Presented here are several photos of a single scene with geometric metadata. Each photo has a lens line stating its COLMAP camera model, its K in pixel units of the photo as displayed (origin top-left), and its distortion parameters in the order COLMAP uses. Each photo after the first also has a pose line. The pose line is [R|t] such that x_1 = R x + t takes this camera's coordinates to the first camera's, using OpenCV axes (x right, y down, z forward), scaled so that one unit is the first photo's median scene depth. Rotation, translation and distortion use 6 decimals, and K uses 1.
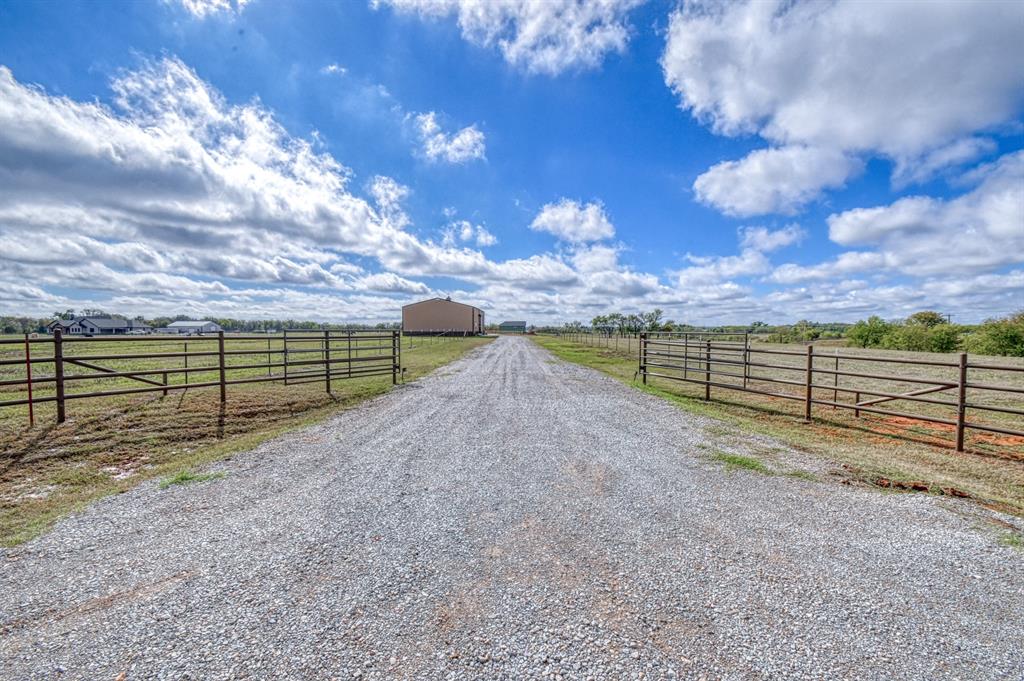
lens RADIAL K [[446.5, 0, 509.8], [0, 446.5, 346.2], [0, 0, 1]] dist [0.015160, -0.017506]
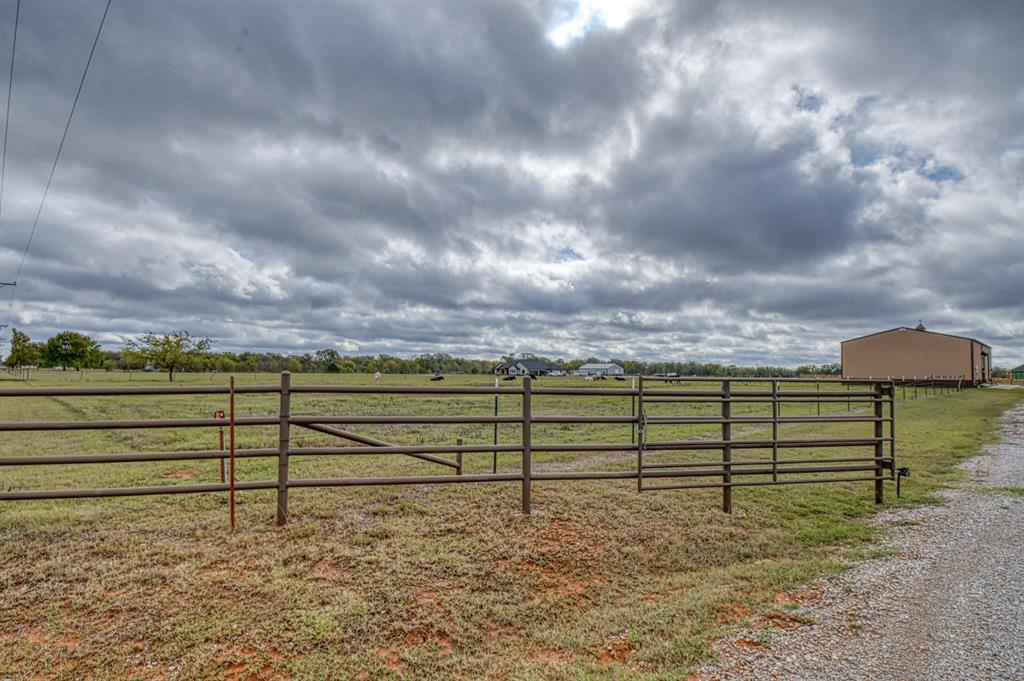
lens RADIAL K [[541.6, 0, 512.0], [0, 541.6, 347.3], [0, 0, 1]] dist [-0.003123, -0.018721]
pose [[0.714236, -0.021750, -0.699566, -0.199676], [-0.038332, 0.996801, -0.070127, -0.023934], [0.698854, 0.076903, 0.711118, 0.509939]]
